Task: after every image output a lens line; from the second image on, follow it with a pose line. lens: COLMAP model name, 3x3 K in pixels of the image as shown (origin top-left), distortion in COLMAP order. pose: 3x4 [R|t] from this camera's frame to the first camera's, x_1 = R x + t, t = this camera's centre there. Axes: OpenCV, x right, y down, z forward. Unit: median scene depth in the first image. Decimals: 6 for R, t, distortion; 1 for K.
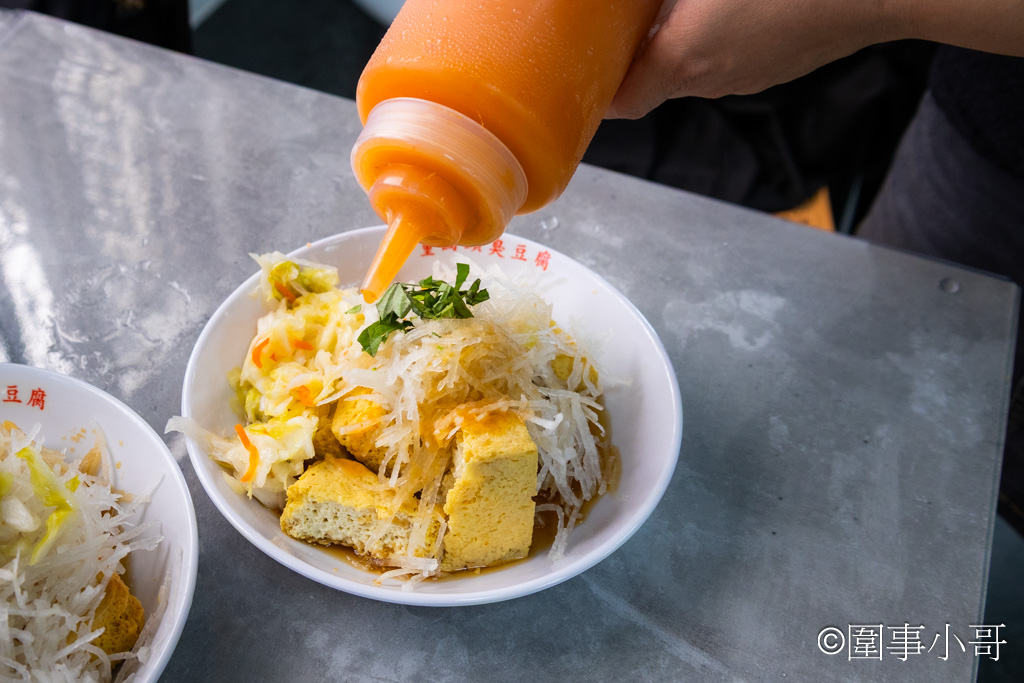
lens RADIAL K [[1668.7, 0, 511.2], [0, 1668.7, 341.3], [0, 0, 1]] dist [-0.008694, 0.000000]
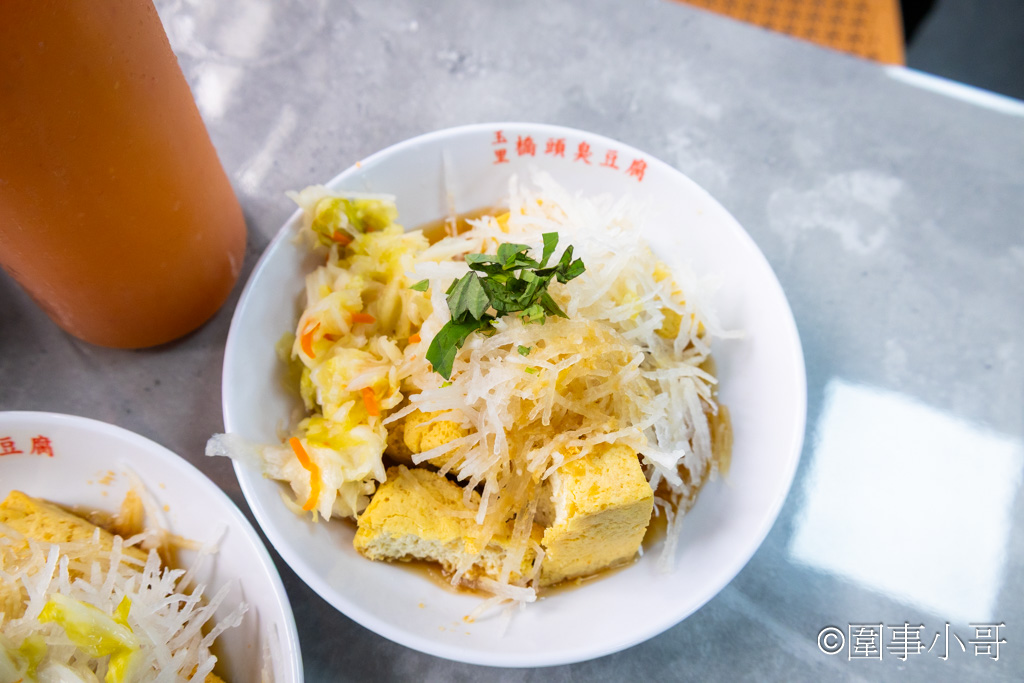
lens RADIAL K [[1013.4, 0, 550.5], [0, 1013.4, 345.7], [0, 0, 1]] dist [-0.027221, 0.000000]
pose [[0.999459, -0.028989, 0.015532, -0.038748], [0.019306, 0.899489, 0.436517, -0.209268], [-0.026625, -0.435981, 0.899562, 0.543433]]
